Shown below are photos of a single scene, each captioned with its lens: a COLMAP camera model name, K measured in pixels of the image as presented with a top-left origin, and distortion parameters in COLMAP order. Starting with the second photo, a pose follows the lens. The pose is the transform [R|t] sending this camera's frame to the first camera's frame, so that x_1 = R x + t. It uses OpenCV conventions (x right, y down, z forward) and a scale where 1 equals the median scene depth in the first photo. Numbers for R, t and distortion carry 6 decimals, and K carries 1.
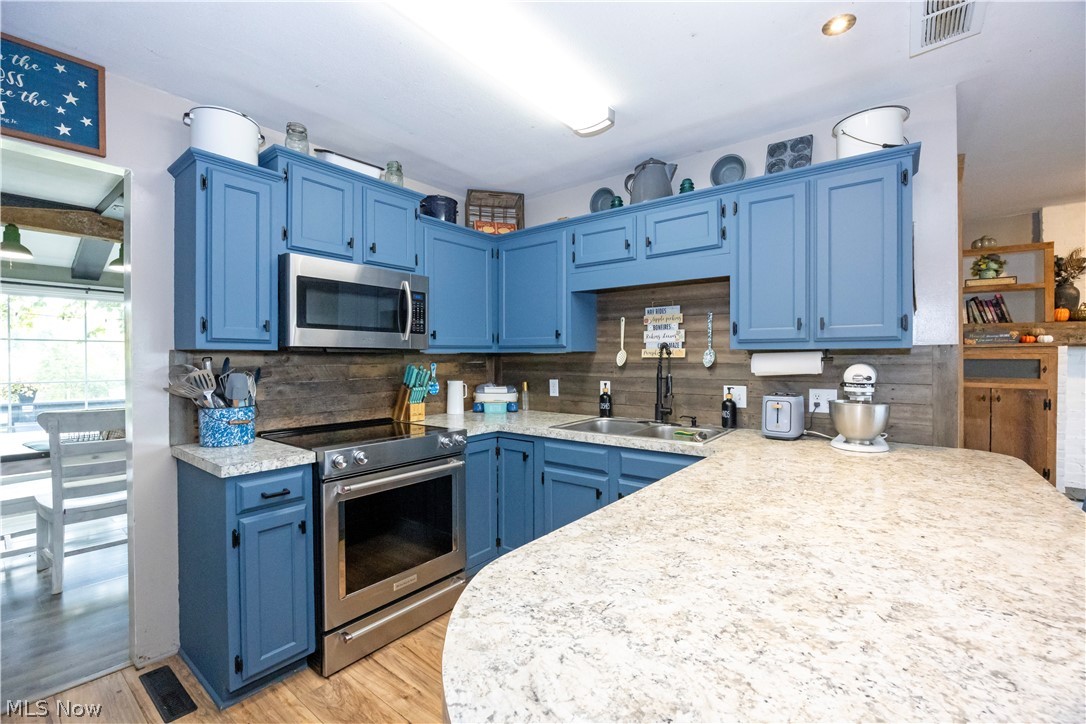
lens RADIAL K [[466.5, 0, 544.9], [0, 466.5, 360.2], [0, 0, 1]] dist [-0.013260, -0.000943]
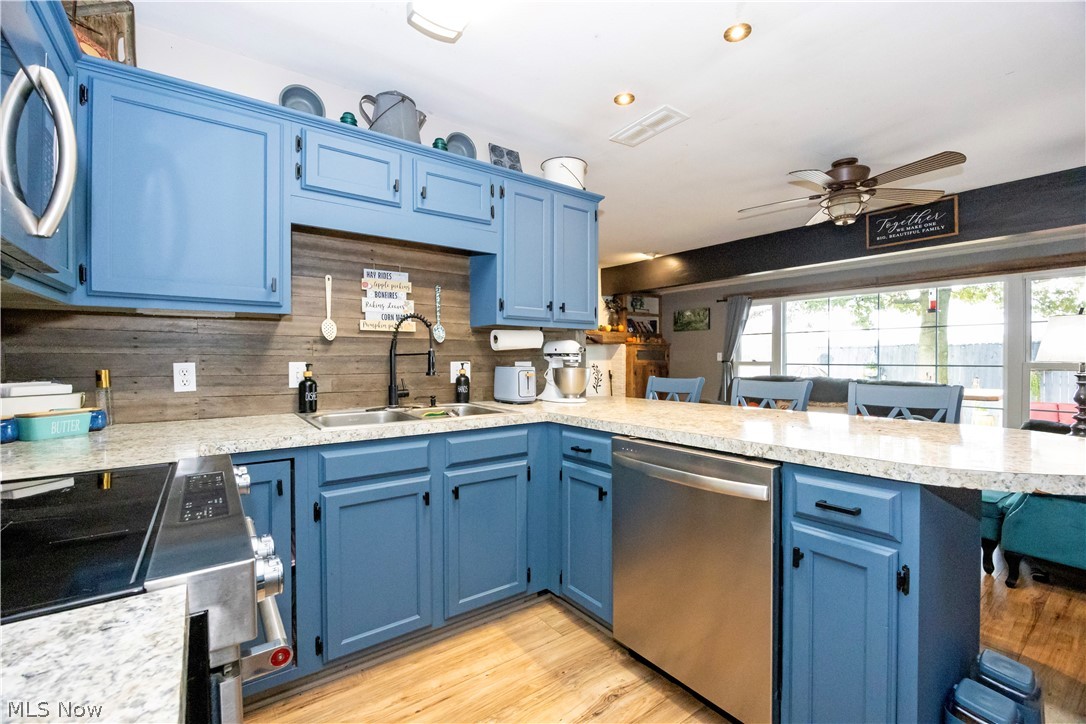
lens RADIAL K [[466.5, 0, 543.7], [0, 466.5, 362.4], [0, 0, 1]] dist [-0.013260, -0.000943]
pose [[0.271449, -0.009296, 0.962408, -0.516124], [0.003889, 0.999956, 0.008562, 0.047809], [-0.962445, 0.001418, 0.271473, 0.532760]]
